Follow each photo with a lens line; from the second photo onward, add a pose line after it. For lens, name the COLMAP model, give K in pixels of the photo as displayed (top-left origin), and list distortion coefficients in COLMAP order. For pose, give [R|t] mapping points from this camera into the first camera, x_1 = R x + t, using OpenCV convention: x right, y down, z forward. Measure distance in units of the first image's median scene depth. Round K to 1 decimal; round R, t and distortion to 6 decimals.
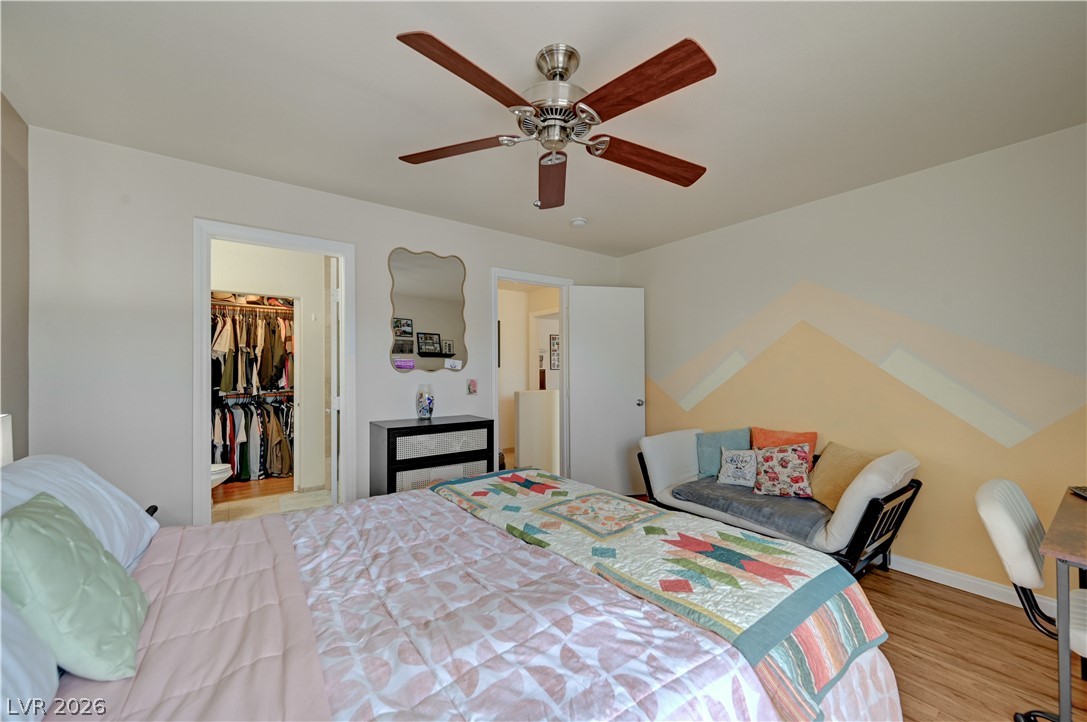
lens RADIAL K [[432.2, 0, 552.3], [0, 432.2, 368.4], [0, 0, 1]] dist [0.000754, 0.000886]
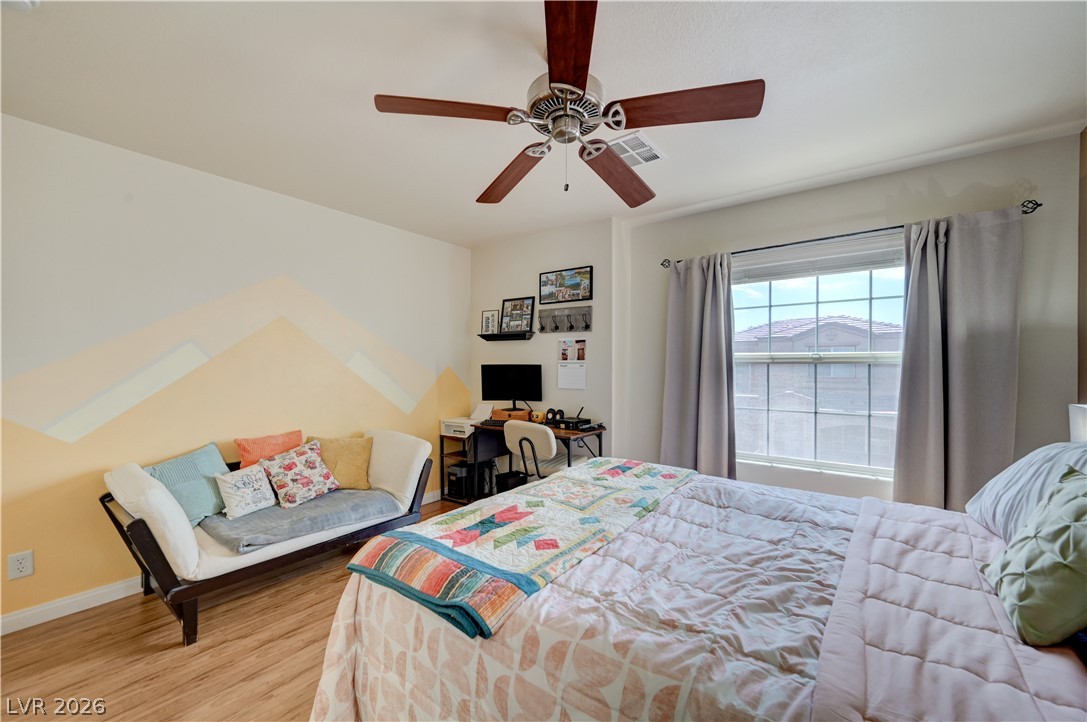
lens RADIAL K [[432.2, 0, 538.0], [0, 432.2, 367.0], [0, 0, 1]] dist [0.000754, 0.000886]
pose [[-0.255039, 0.000252, 0.966931, -1.138390], [0.001376, 0.999999, 0.000103, 0.000547], [-0.966930, 0.001357, -0.255040, 1.606157]]
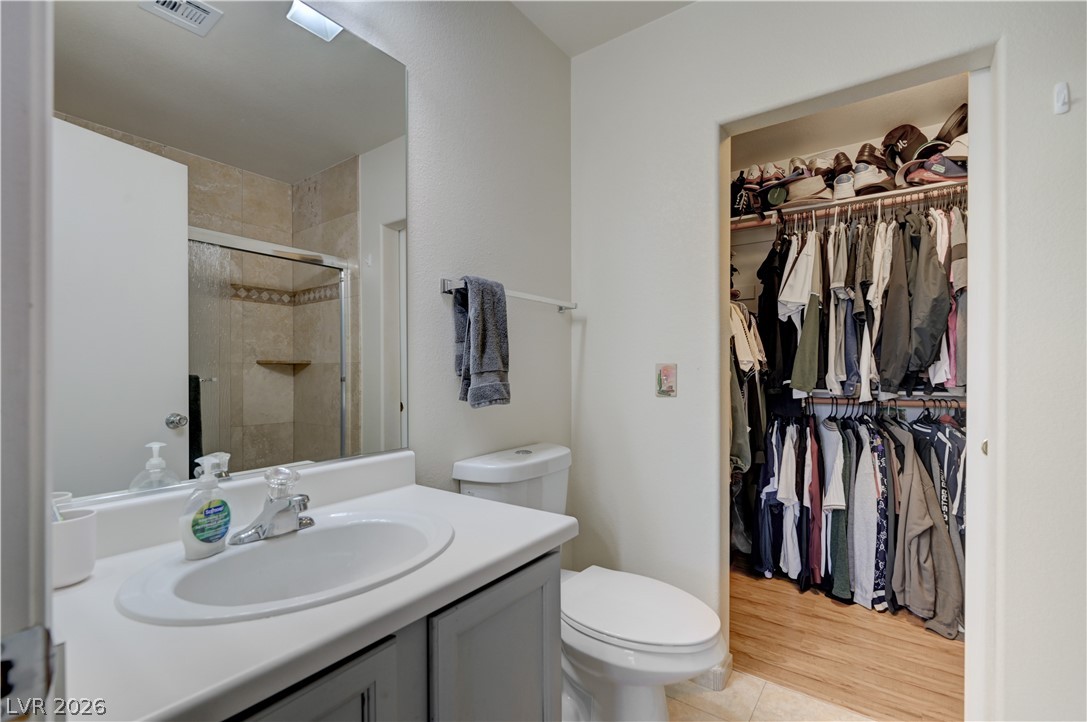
lens RADIAL K [[482.1, 0, 544.1], [0, 482.1, 371.4], [0, 0, 1]] dist [-0.003736, -0.000081]
pose [[0.273301, 0.005188, -0.961915, -0.323257], [0.000152, 0.999985, 0.005437, 0.029737], [0.961929, -0.001632, 0.273296, 0.568107]]
